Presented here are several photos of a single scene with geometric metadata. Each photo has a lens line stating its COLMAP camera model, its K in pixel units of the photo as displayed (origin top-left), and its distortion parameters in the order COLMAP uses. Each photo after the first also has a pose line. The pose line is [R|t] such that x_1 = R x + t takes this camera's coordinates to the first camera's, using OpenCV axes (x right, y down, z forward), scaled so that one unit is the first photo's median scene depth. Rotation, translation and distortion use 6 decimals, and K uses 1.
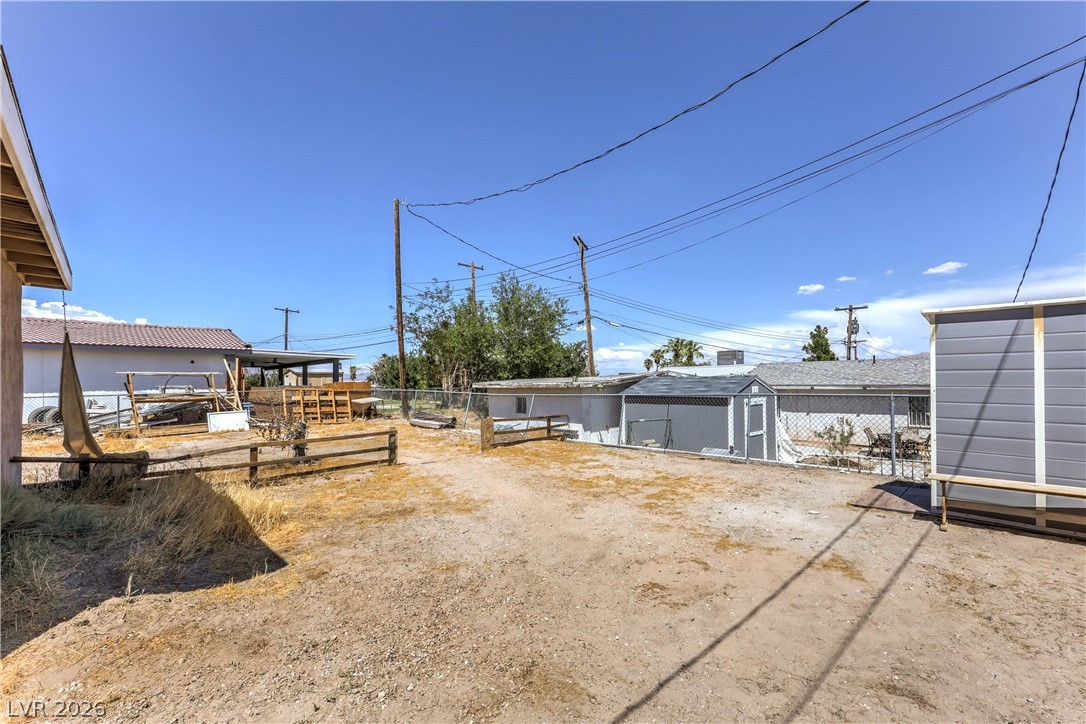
lens RADIAL K [[446.8, 0, 542.9], [0, 446.8, 399.6], [0, 0, 1]] dist [0.009610, -0.001446]
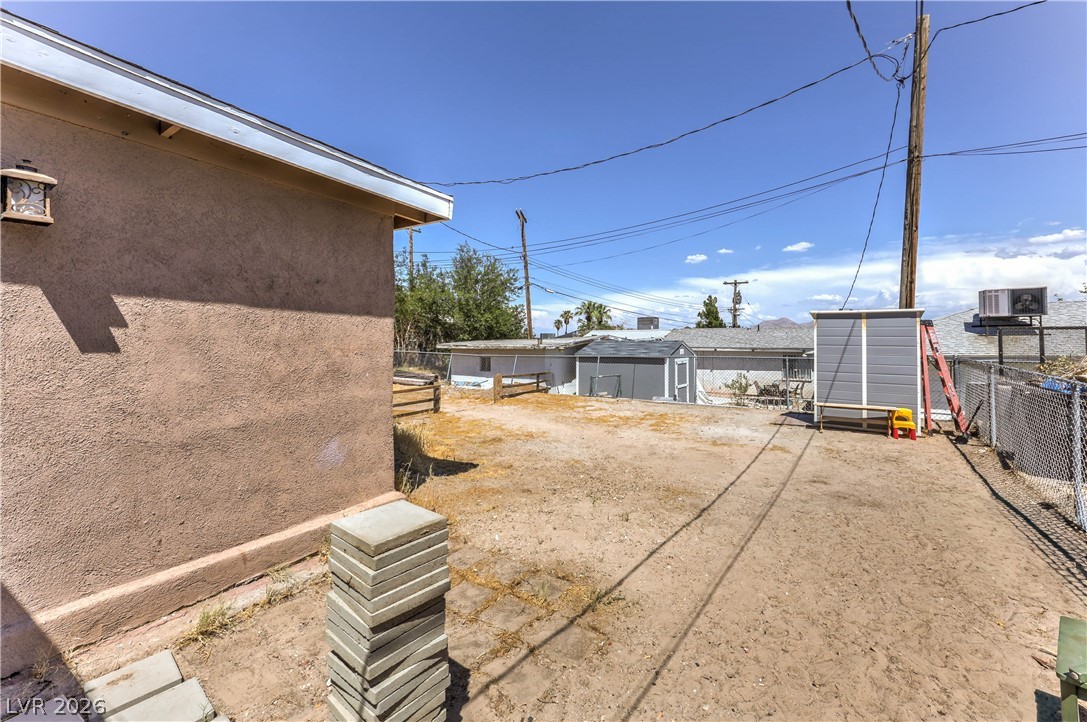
lens RADIAL K [[447.3, 0, 542.3], [0, 447.3, 357.5], [0, 0, 1]] dist [0.009610, -0.001446]
pose [[0.977905, 0.000452, 0.209048, -0.157751], [-0.000249, 0.999999, -0.000996, -0.003821], [-0.209048, 0.000922, 0.977905, -0.144171]]
